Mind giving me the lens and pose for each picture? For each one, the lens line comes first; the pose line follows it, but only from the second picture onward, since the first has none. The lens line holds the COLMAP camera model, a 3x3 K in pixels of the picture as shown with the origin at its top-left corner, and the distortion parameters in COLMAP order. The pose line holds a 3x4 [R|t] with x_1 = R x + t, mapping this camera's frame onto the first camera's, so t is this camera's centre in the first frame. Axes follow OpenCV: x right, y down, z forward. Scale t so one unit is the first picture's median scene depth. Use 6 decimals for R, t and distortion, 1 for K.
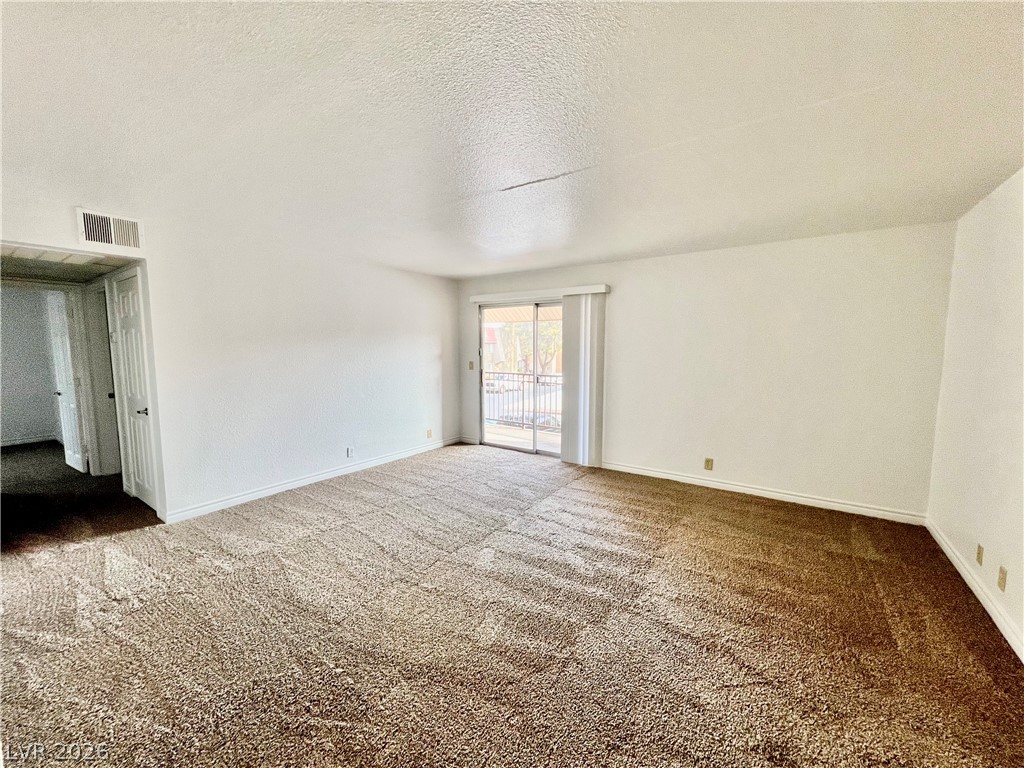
lens RADIAL K [[408.0, 0, 512.3], [0, 408.0, 386.2], [0, 0, 1]] dist [0.002025, 0.000284]
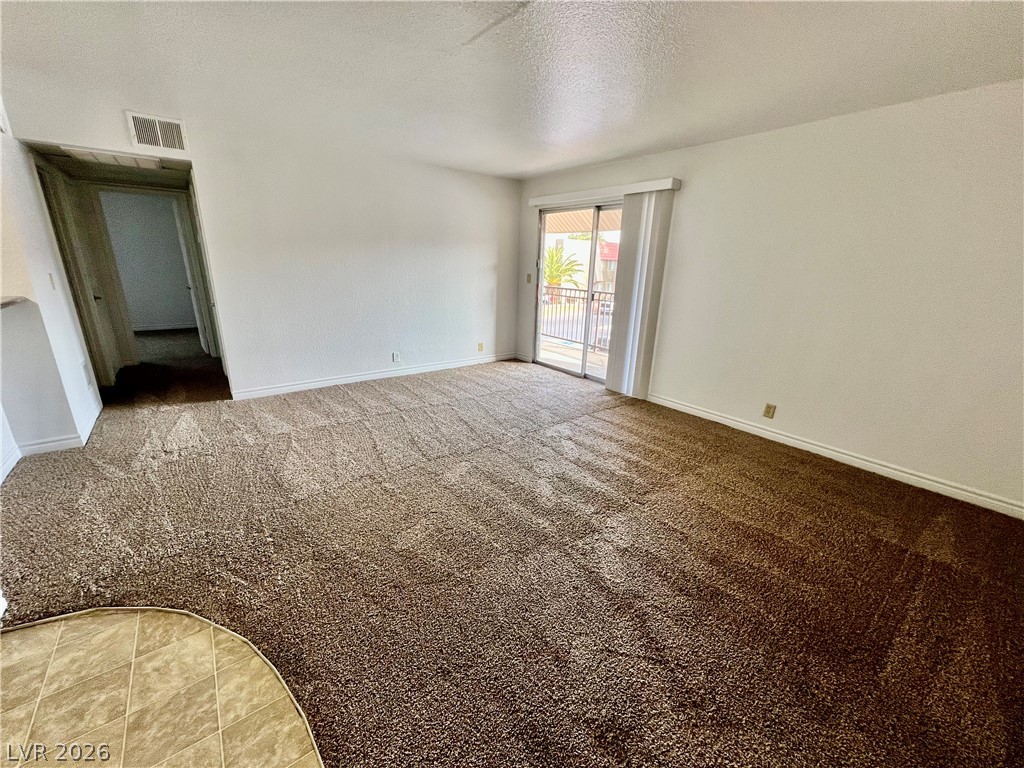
lens RADIAL K [[408.0, 0, 511.6], [0, 408.0, 386.1], [0, 0, 1]] dist [0.002025, 0.000284]
pose [[0.954590, 0.110762, -0.276569, 0.226520], [-0.055226, 0.978019, 0.201069, 0.006977], [0.292761, -0.176665, 0.939724, 0.097761]]
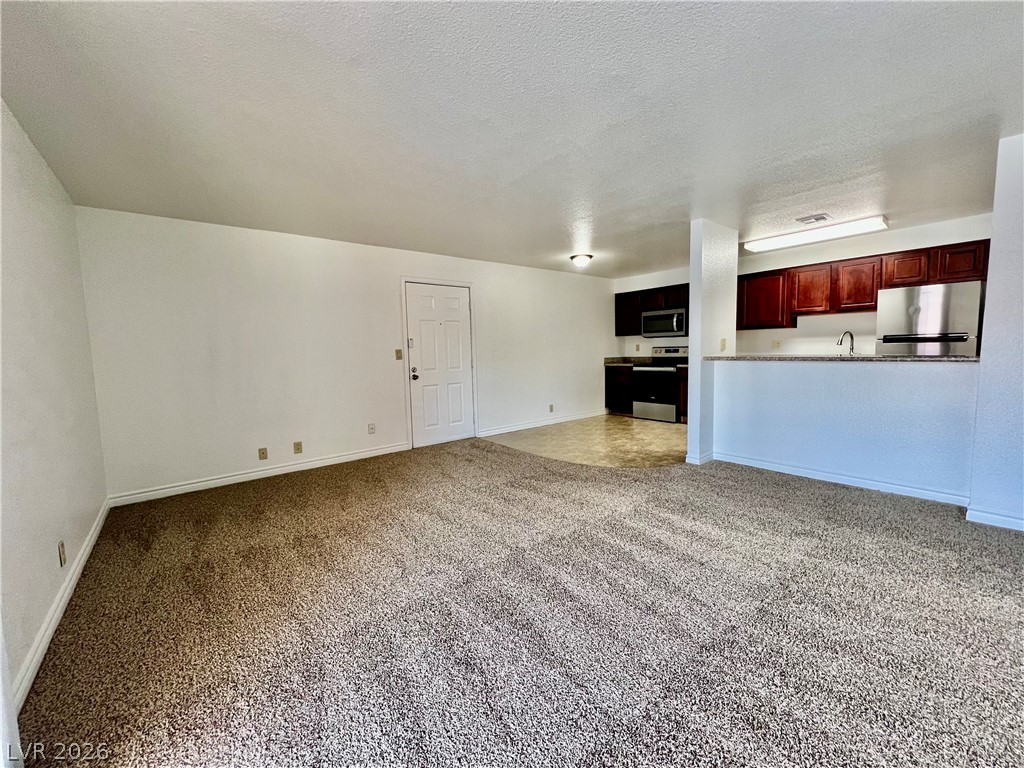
lens RADIAL K [[408.0, 0, 510.9], [0, 408.0, 383.9], [0, 0, 1]] dist [0.002025, 0.000284]
pose [[-0.963159, -0.000932, 0.268929, -0.186718], [0.048795, 0.982790, 0.178164, -0.077455], [-0.264467, 0.184723, -0.946538, 1.395798]]
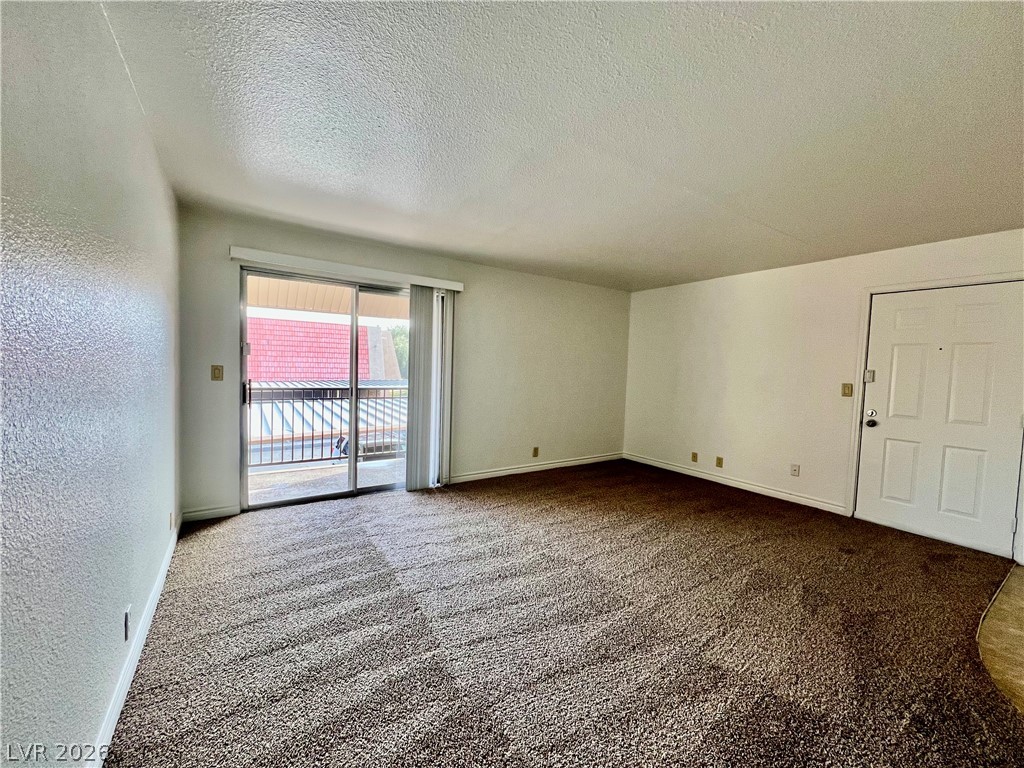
lens RADIAL K [[408.0, 0, 511.4], [0, 408.0, 386.1], [0, 0, 1]] dist [0.002025, 0.000284]
pose [[0.358465, -0.037647, 0.932784, -0.714411], [0.056577, 0.998226, 0.018546, -0.031869], [-0.931827, 0.046126, 0.359959, 0.678658]]
